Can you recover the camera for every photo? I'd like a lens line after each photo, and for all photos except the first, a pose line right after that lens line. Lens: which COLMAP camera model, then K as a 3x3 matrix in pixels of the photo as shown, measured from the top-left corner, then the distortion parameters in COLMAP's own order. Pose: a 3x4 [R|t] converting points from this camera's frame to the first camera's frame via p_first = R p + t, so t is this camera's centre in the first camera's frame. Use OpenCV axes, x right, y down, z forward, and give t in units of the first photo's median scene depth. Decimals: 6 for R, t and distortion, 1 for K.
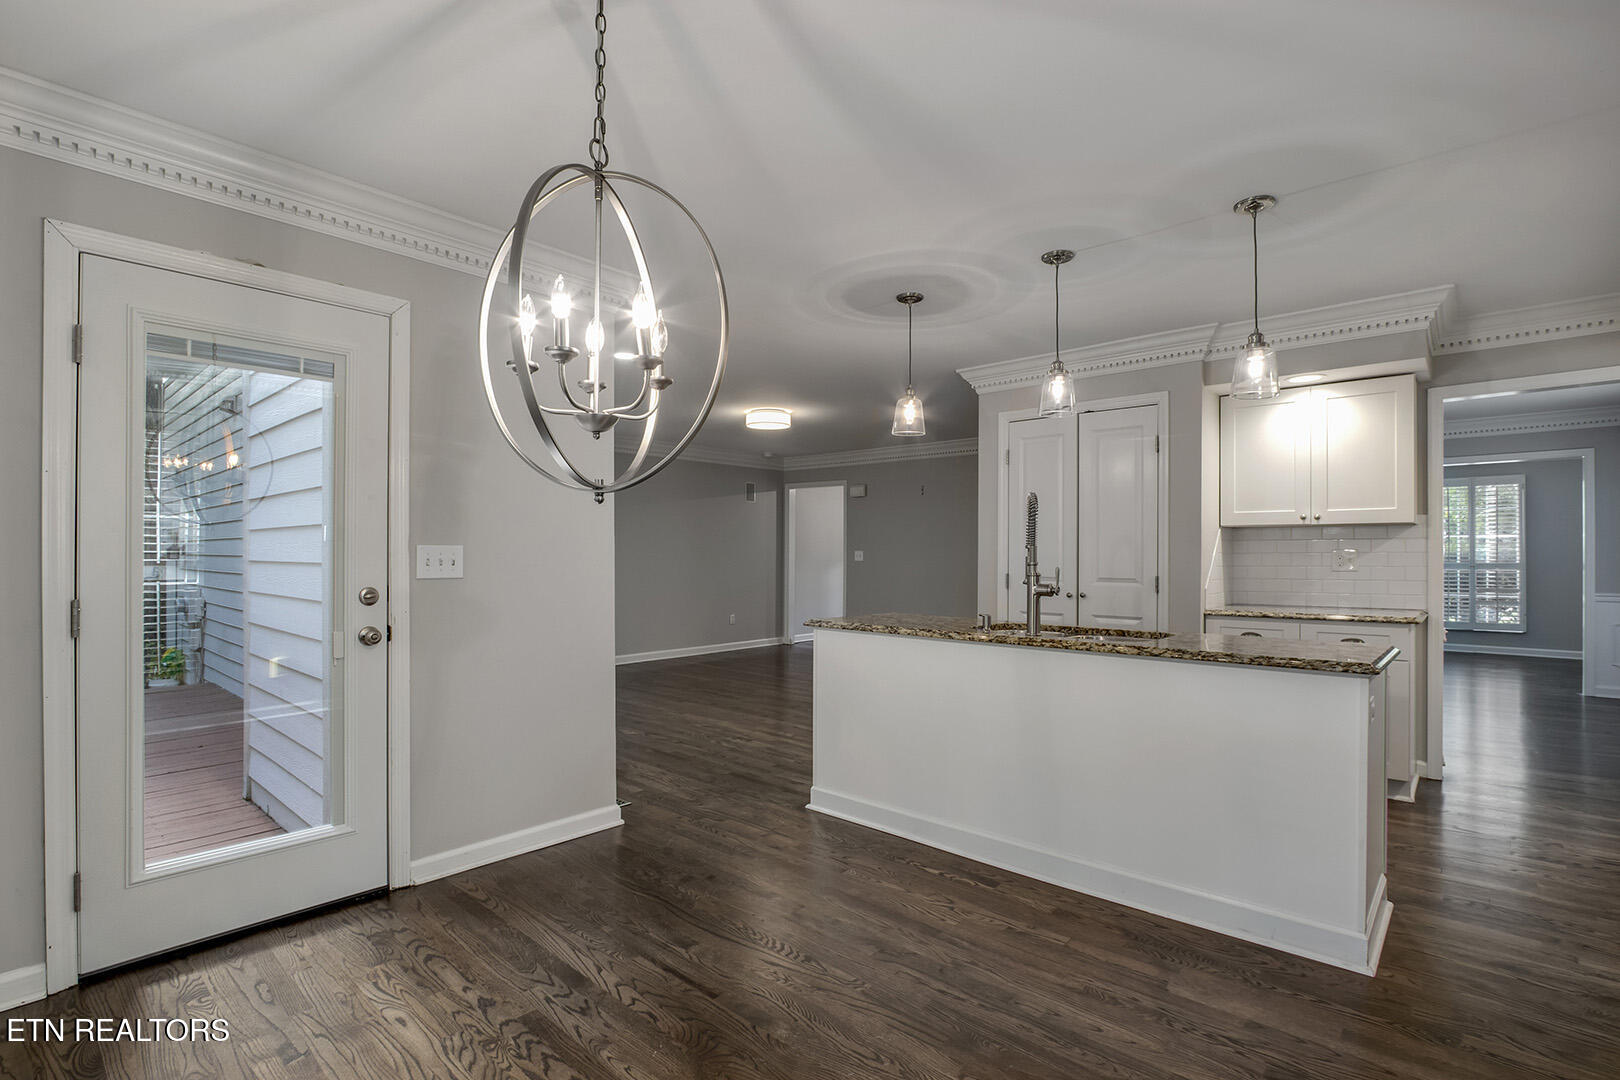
lens RADIAL K [[761.4, 0, 813.0], [0, 761.4, 553.6], [0, 0, 1]] dist [-0.014826, 0.000939]
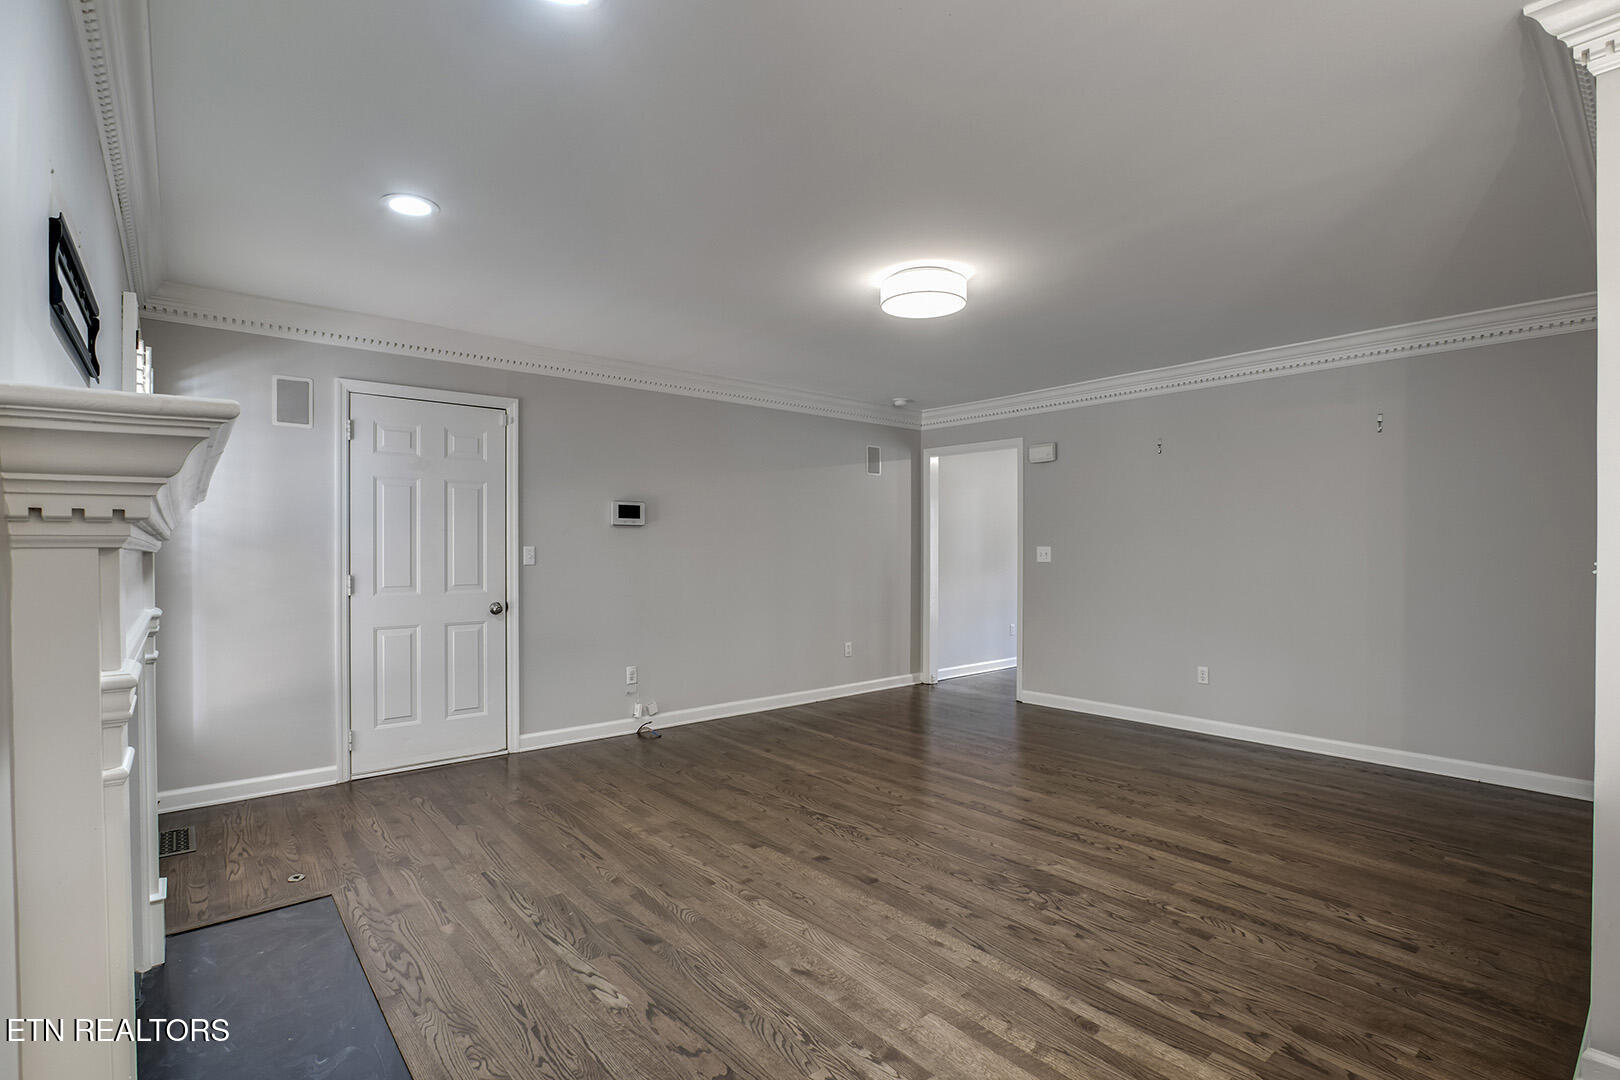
lens RADIAL K [[756.4, 0, 819.2], [0, 756.4, 547.7], [0, 0, 1]] dist [-0.025760, 0.000662]
pose [[0.991458, -0.003374, -0.130386, -0.114943], [0.002792, 0.999985, -0.004644, 0.000103], [0.130400, 0.004240, 0.991452, 0.880796]]
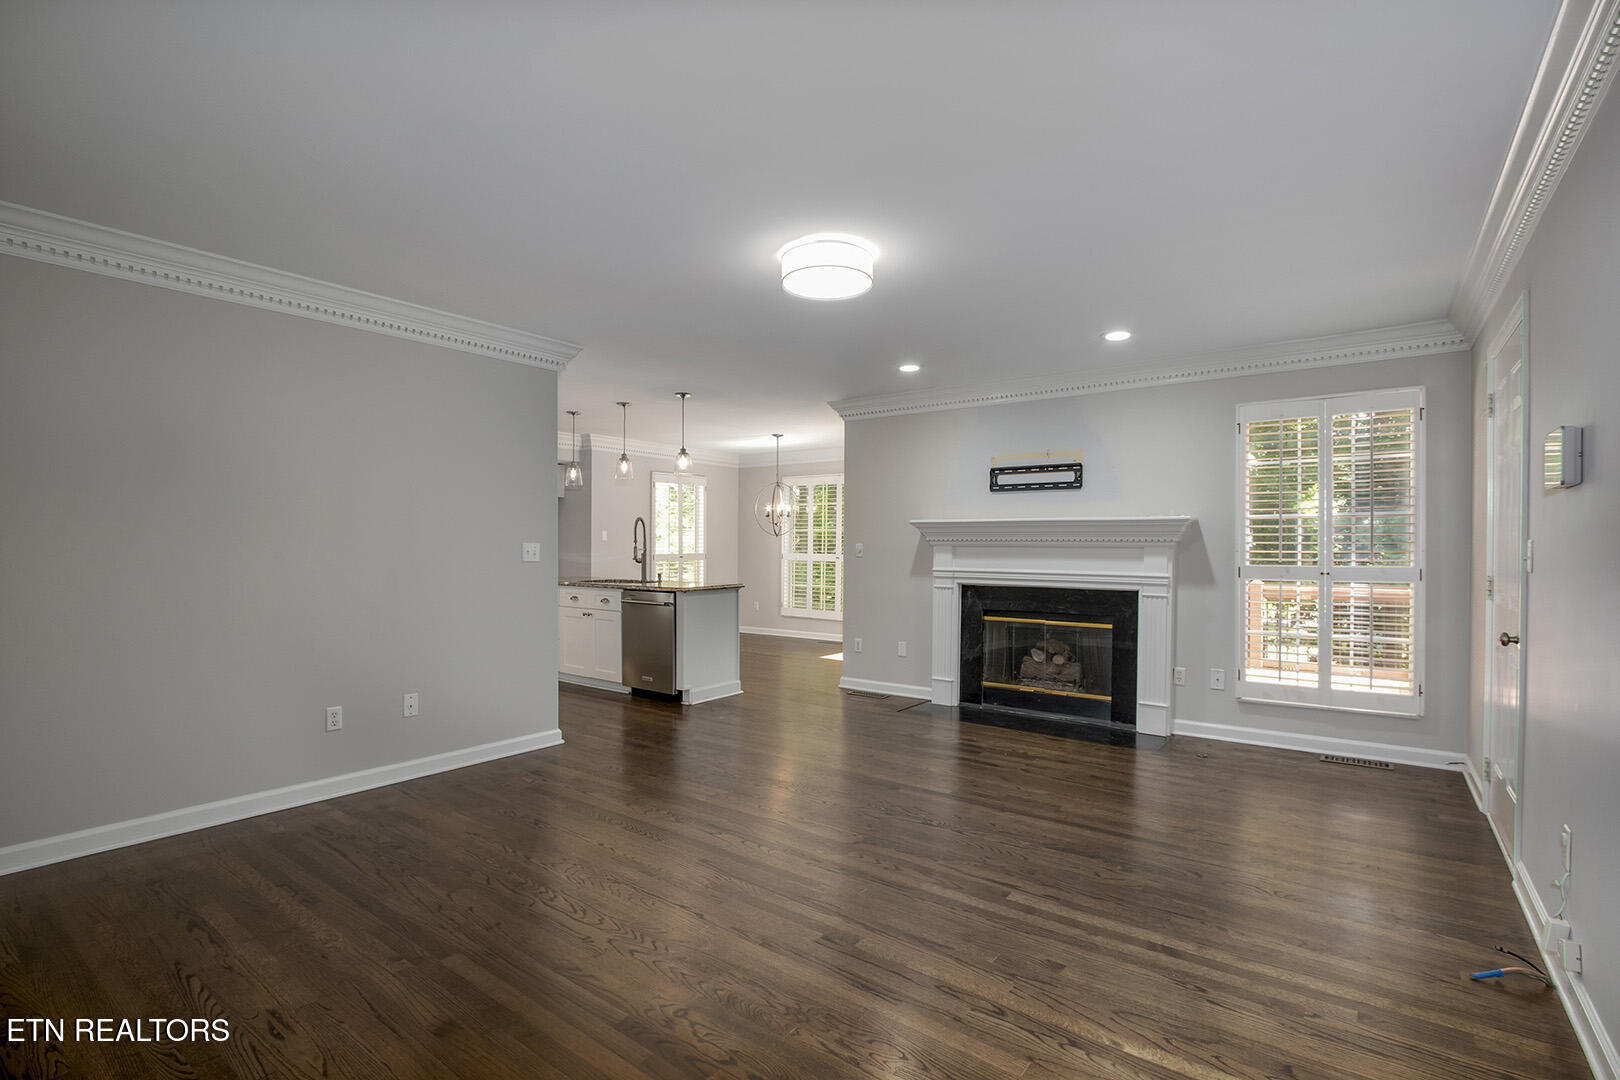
lens RADIAL K [[753.5, 0, 801.9], [0, 753.5, 549.6], [0, 0, 1]] dist [-0.028502, 0.000308]
pose [[-0.997061, -0.005225, -0.076430, -0.012568], [-0.005609, 0.999973, 0.004808, 0.000551], [0.076403, 0.005222, -0.997063, 2.712973]]
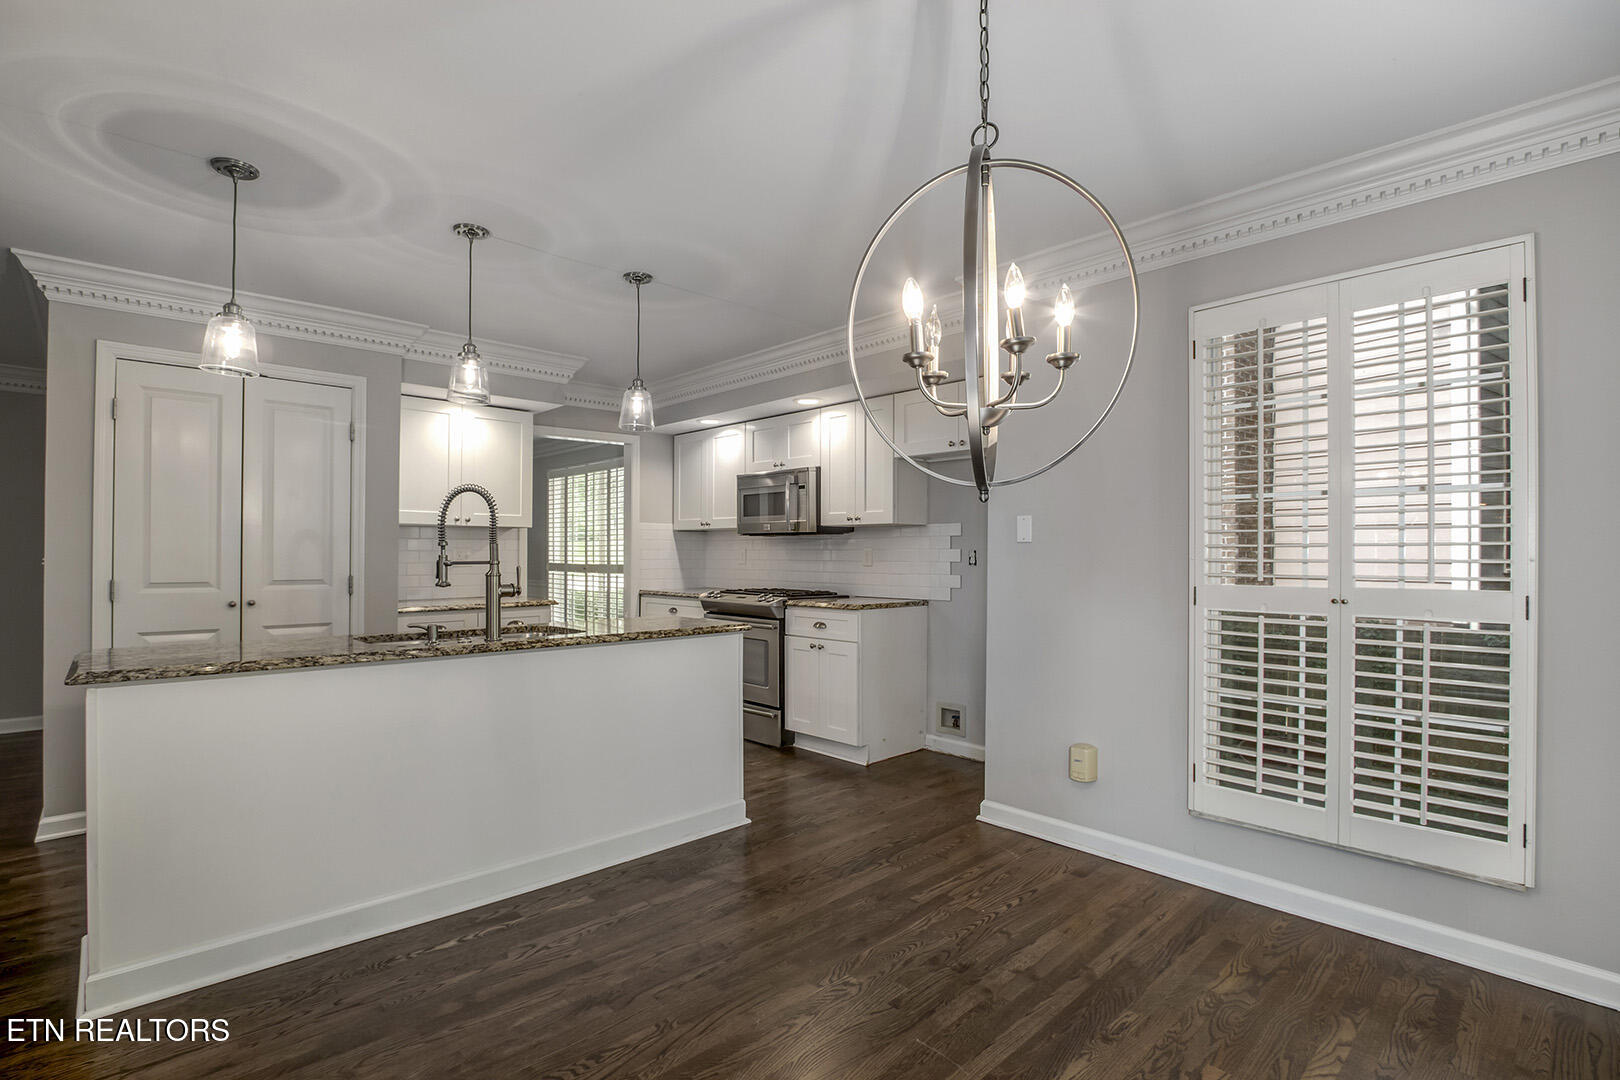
lens RADIAL K [[759.4, 0, 810.6], [0, 759.4, 554.7], [0, 0, 1]] dist [-0.023094, 0.001454]
pose [[0.084700, -0.003267, 0.996401, -0.484484], [-0.001998, 0.999992, 0.003448, 0.000001], [-0.996404, -0.002282, 0.084693, 0.441499]]
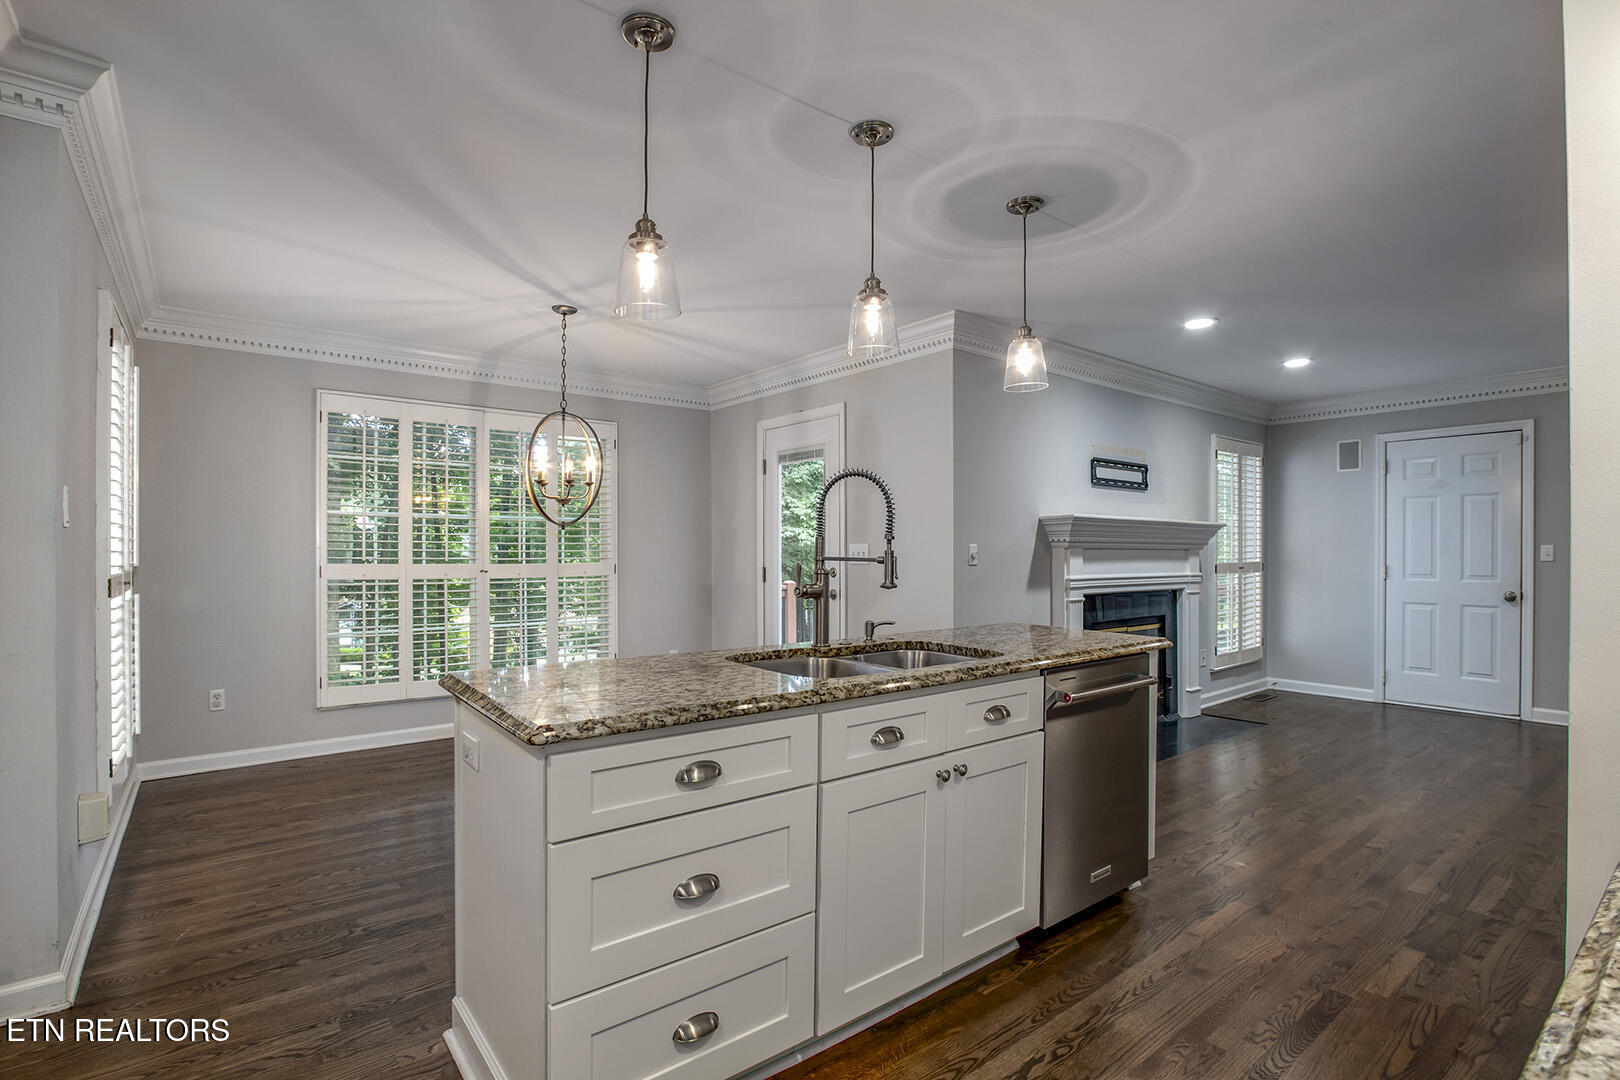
lens RADIAL K [[766.0, 0, 812.2], [0, 766.0, 551.7], [0, 0, 1]] dist [-0.022157, 0.000961]
pose [[-0.174234, 0.001254, -0.984703, 0.903676], [-0.002719, 0.999995, 0.001754, 0.003624], [0.984700, 0.002983, -0.174230, 0.928582]]
